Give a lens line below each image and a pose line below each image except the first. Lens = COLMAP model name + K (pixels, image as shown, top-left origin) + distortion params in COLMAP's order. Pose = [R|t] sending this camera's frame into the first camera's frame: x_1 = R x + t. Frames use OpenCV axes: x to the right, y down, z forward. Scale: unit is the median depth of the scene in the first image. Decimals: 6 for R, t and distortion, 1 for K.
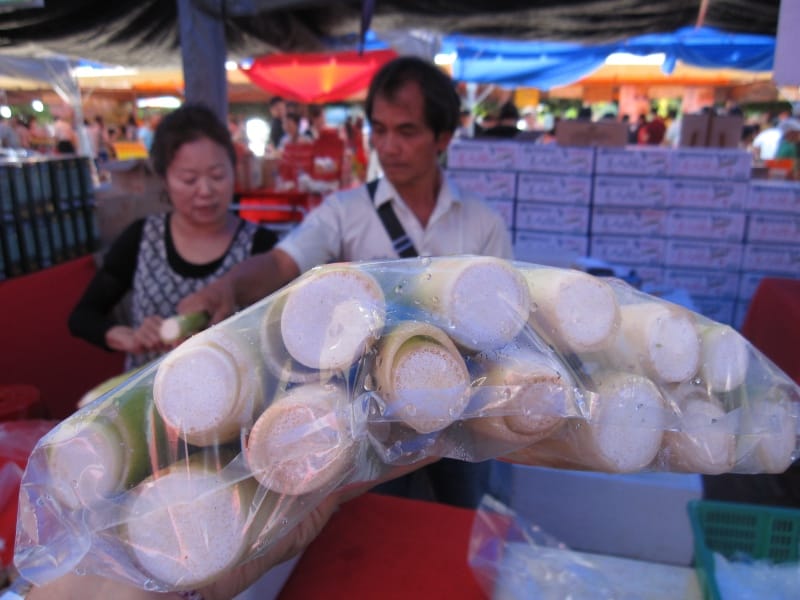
lens RADIAL K [[777.0, 0, 400.0], [0, 777.0, 300.0], [0, 0, 1]] dist [0.000556, 0.000012]
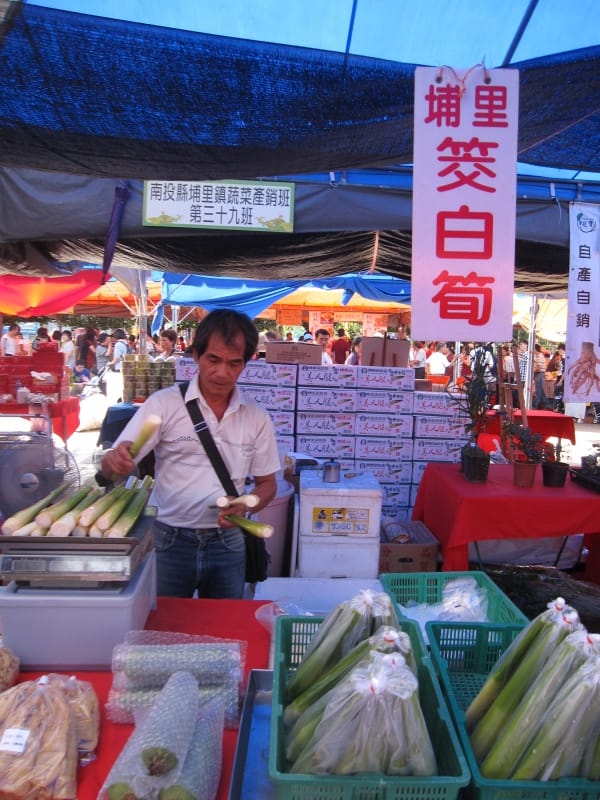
lens RADIAL K [[777.0, 0, 300.0], [0, 777.0, 400.0], [0, 0, 1]] dist [0.000556, 0.000012]
pose [[0.966024, -0.005822, 0.258389, -0.065400], [0.043142, 0.989352, -0.138999, 0.032467], [-0.254828, 0.145424, 0.955989, -0.178271]]
